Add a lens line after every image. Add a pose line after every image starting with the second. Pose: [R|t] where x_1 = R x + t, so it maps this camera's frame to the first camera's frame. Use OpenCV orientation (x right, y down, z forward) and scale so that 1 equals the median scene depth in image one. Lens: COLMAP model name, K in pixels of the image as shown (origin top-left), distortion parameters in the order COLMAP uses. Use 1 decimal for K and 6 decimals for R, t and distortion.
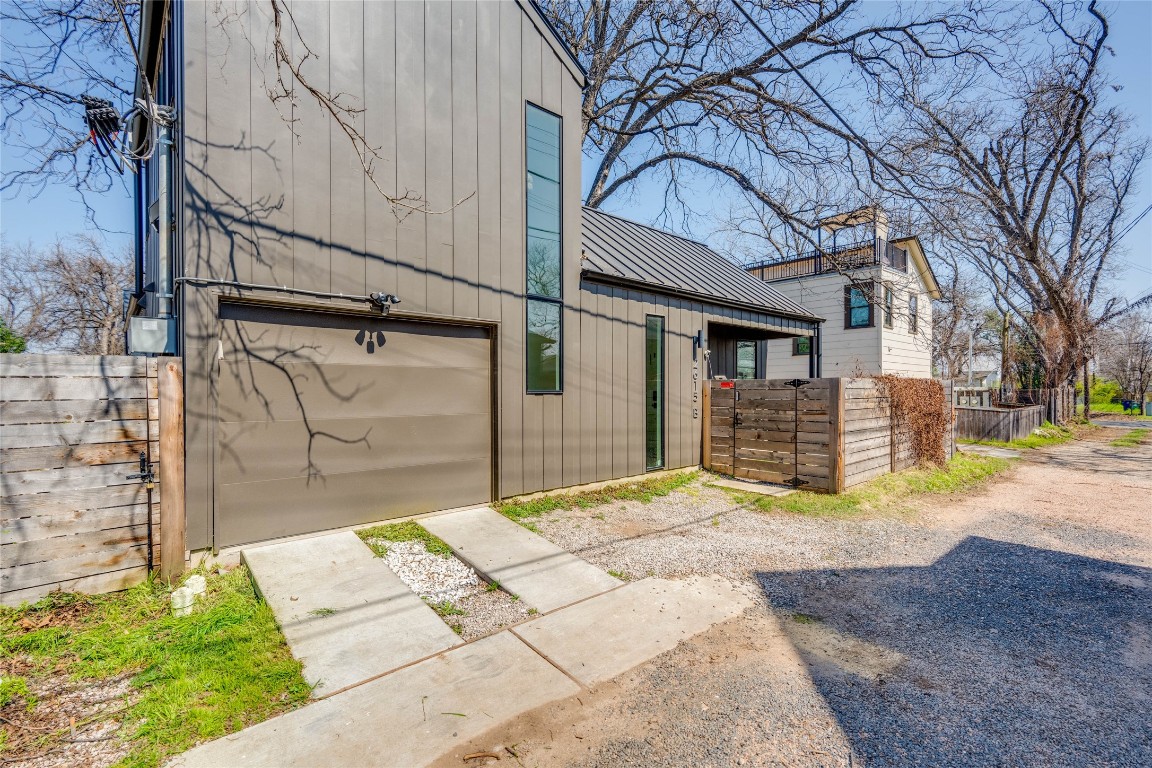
lens RADIAL K [[512.9, 0, 576.1], [0, 512.9, 389.6], [0, 0, 1]] dist [0.013229, 0.000073]
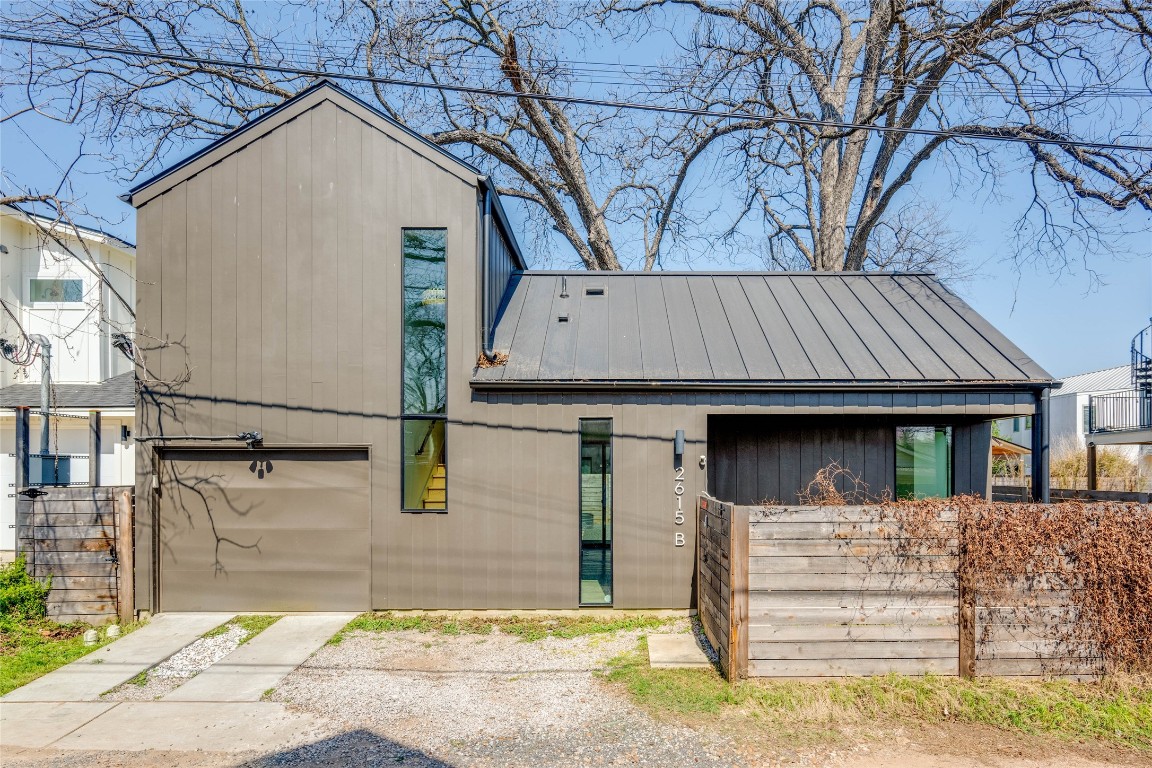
lens RADIAL K [[605.6, 0, 576.4], [0, 605.6, 471.6], [0, 0, 1]] dist [0.003890, 0.001242]
pose [[0.753034, 0.001709, -0.657979, 1.266392], [-0.003402, 0.999993, -0.001297, -0.095411], [0.657973, 0.003215, 0.753035, 0.415156]]
